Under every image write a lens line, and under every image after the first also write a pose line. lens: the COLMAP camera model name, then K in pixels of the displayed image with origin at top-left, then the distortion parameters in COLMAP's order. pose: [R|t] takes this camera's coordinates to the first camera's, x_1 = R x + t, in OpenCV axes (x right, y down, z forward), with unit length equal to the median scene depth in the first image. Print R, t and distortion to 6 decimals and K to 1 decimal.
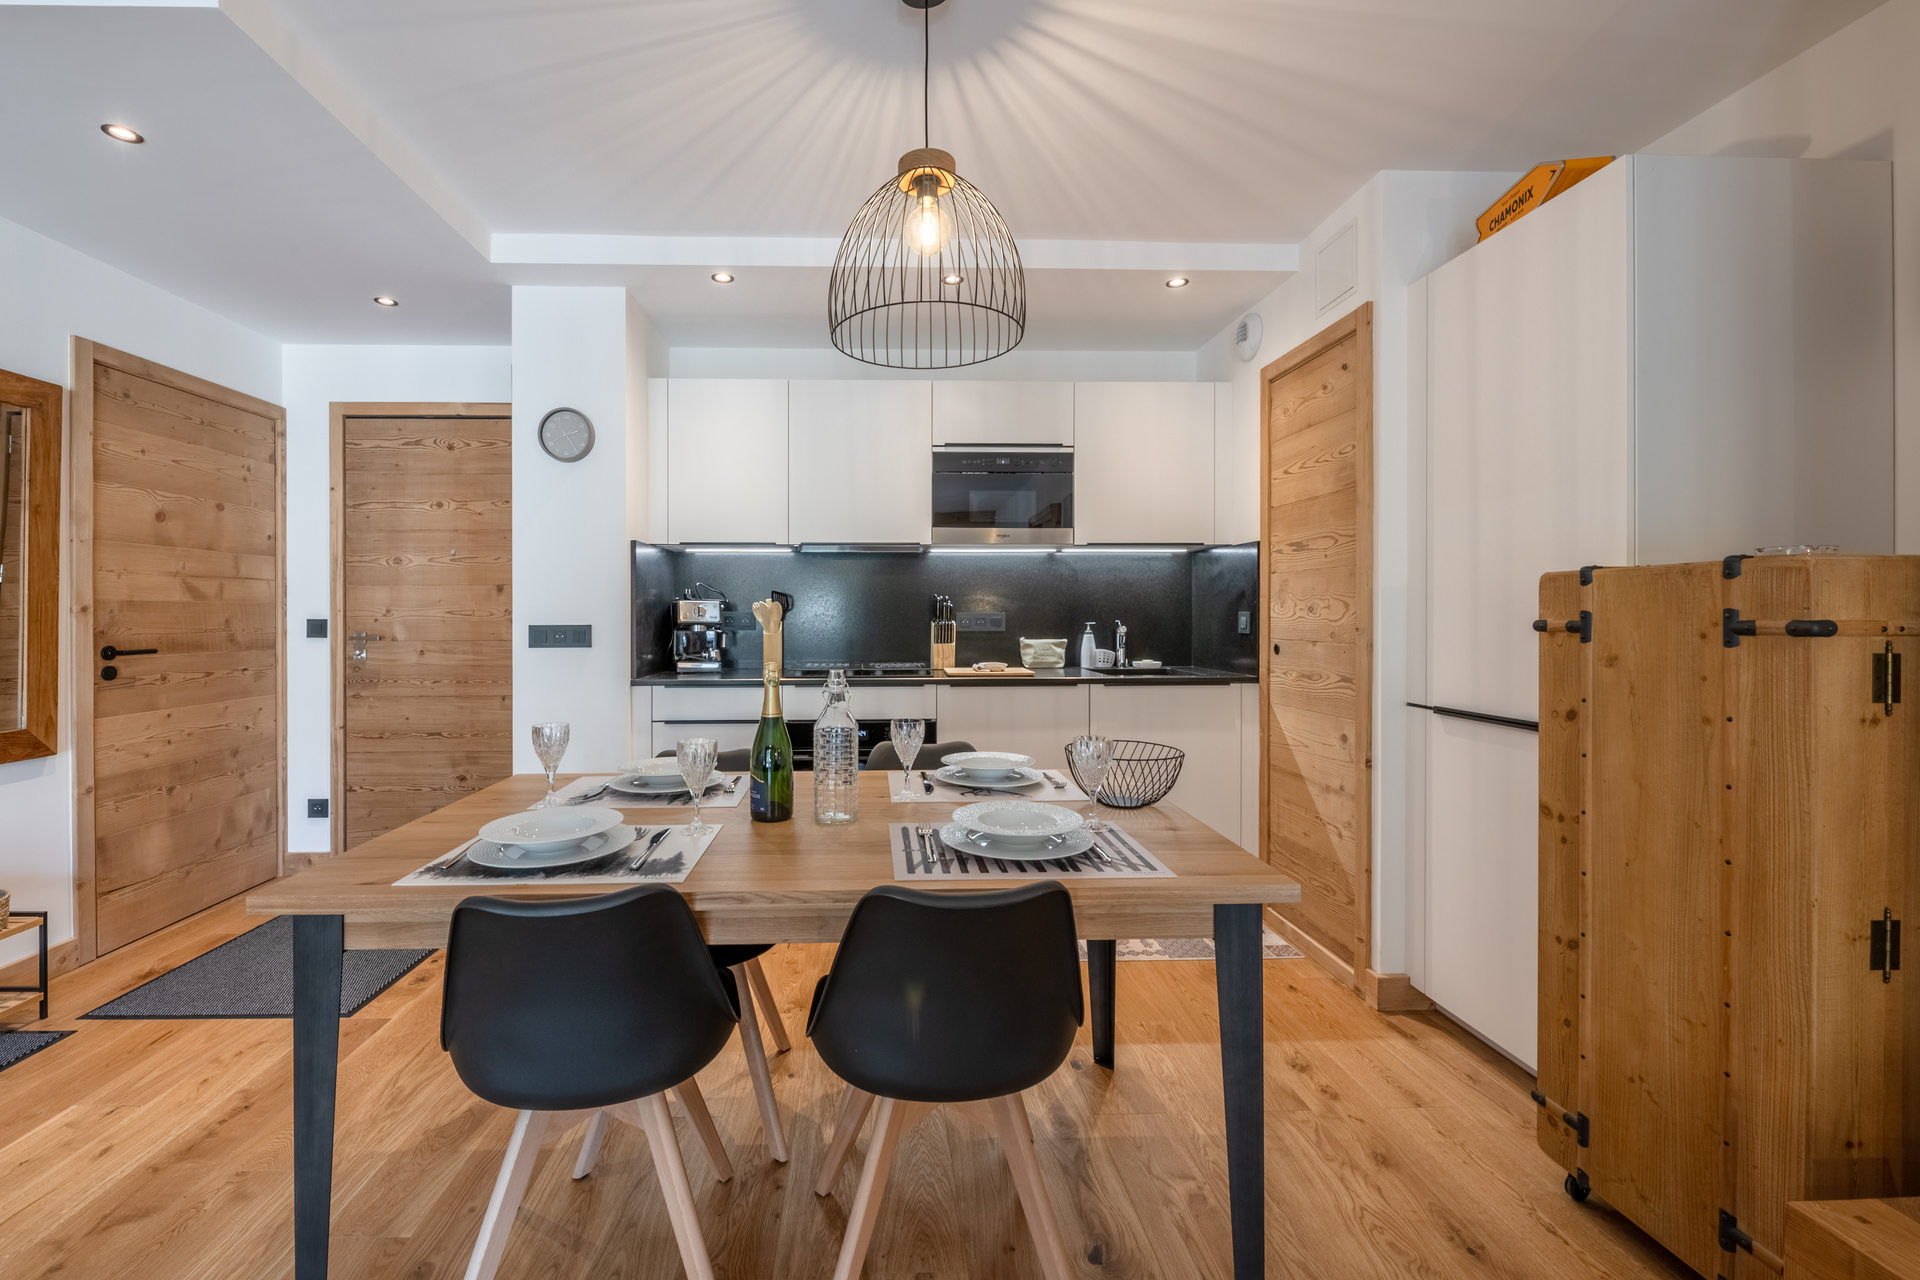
lens RADIAL K [[774.2, 0, 875.2], [0, 774.2, 625.2], [0, 0, 1]] dist [-0.002961, -0.001064]
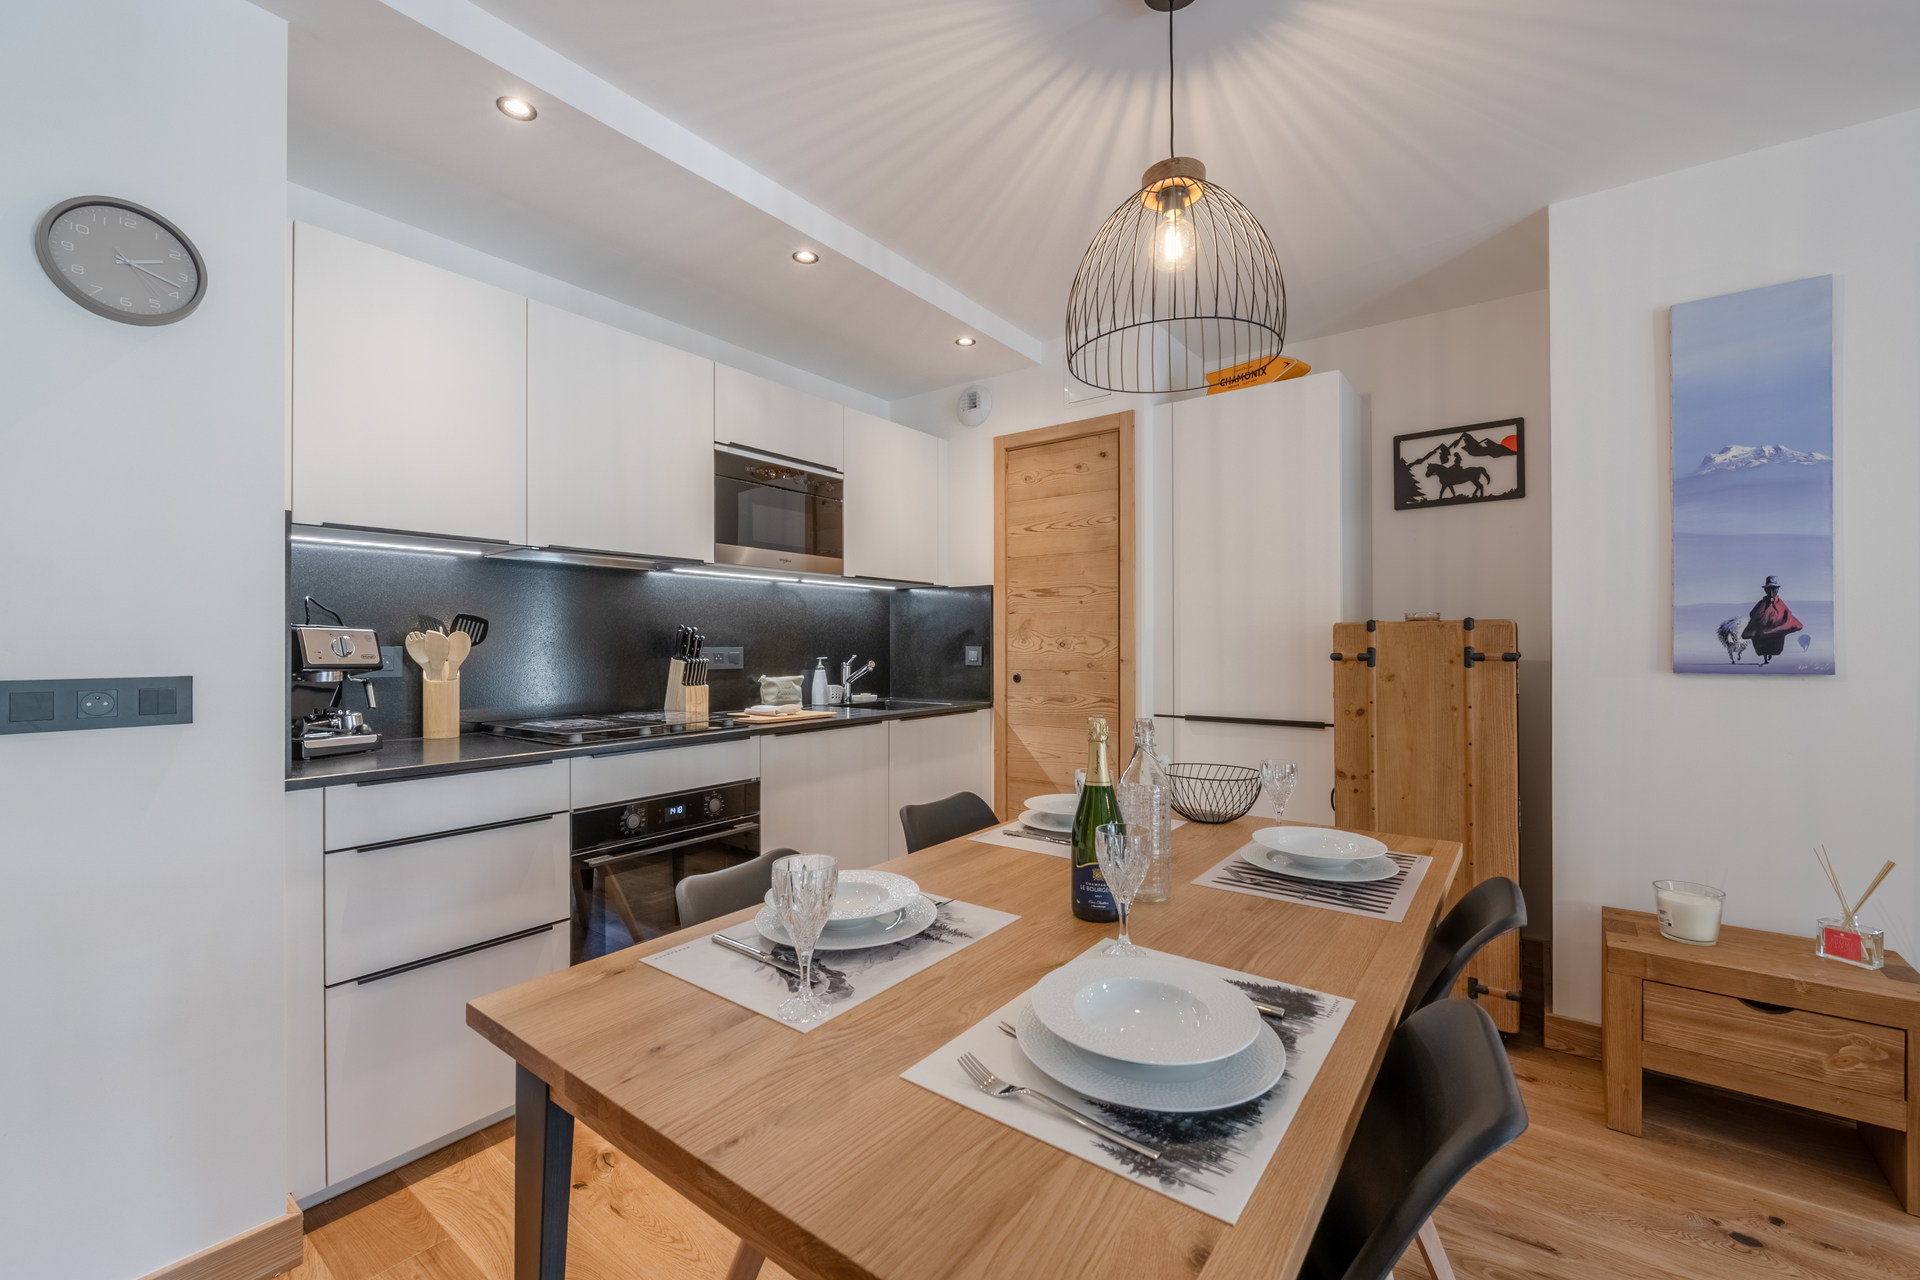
lens RADIAL K [[774.2, 0, 967.2], [0, 774.2, 640.1], [0, 0, 1]] dist [-0.002961, -0.001064]
pose [[0.617194, 0.004256, 0.786799, -0.500654], [0.012198, 0.999813, -0.014977, -0.011270], [-0.786716, 0.018841, 0.617027, 0.371133]]
